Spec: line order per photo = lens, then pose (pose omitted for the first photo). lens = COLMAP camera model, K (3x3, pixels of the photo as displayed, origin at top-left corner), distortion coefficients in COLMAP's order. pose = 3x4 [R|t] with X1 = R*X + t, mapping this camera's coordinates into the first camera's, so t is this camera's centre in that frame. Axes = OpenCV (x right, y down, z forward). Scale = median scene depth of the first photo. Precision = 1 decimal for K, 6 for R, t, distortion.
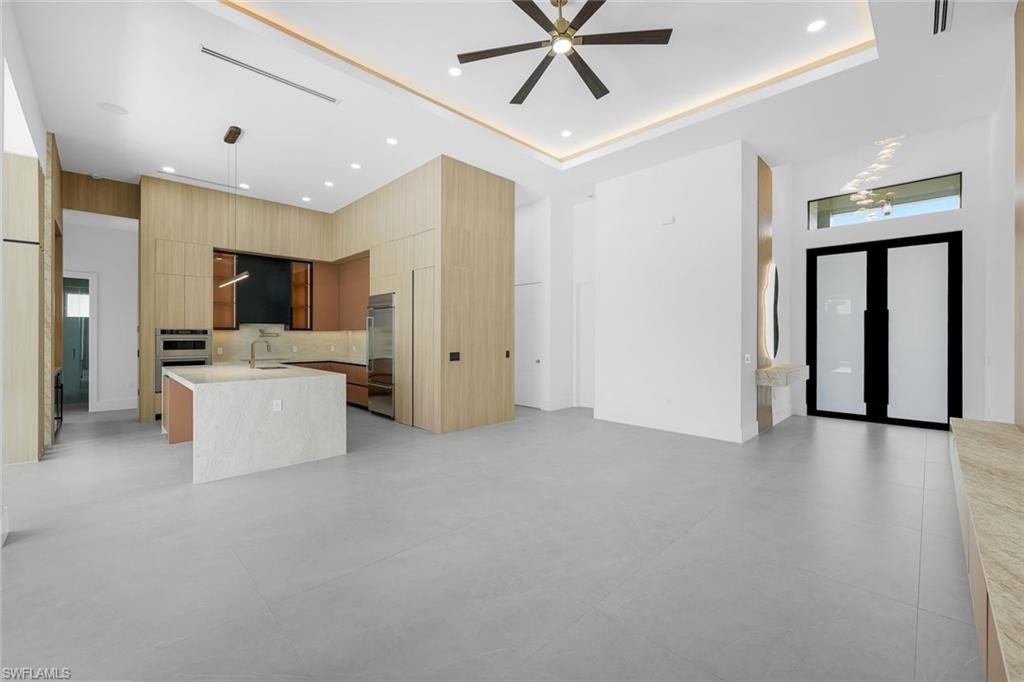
lens RADIAL K [[415.7, 0, 511.9], [0, 415.7, 336.9], [0, 0, 1]] dist [-0.000229, 0.000150]
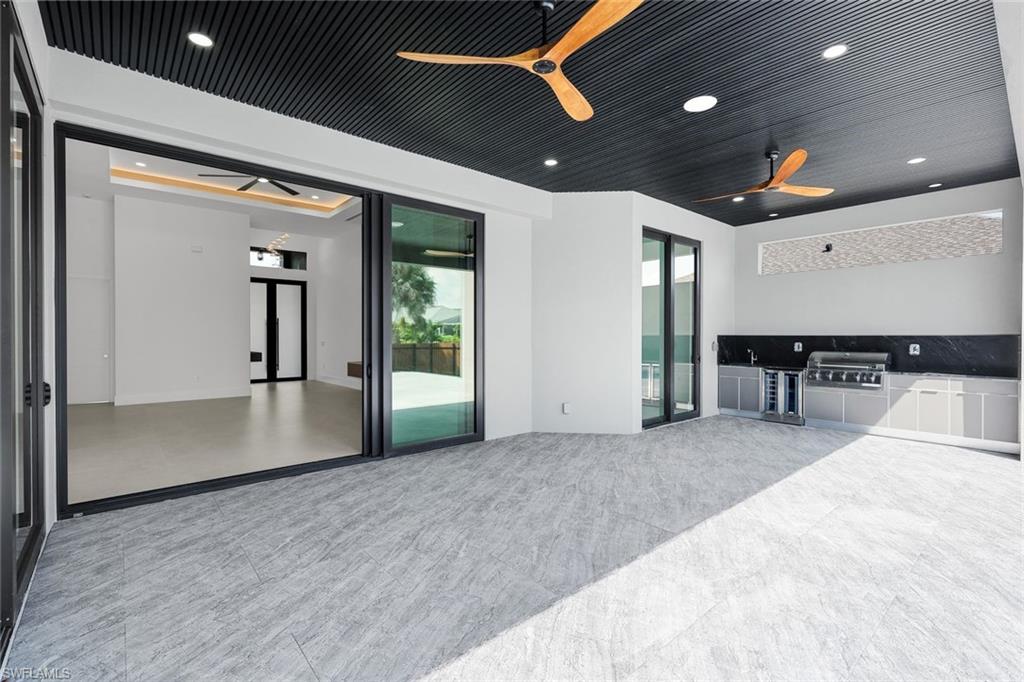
lens RADIAL K [[453.8, 0, 508.8], [0, 453.8, 337.1], [0, 0, 1]] dist [0.000708, 0.000350]
pose [[0.067551, -0.008030, 0.997684, -0.931976], [0.003262, 0.999964, 0.007827, 0.004021], [-0.997710, 0.002726, 0.067575, -0.127300]]
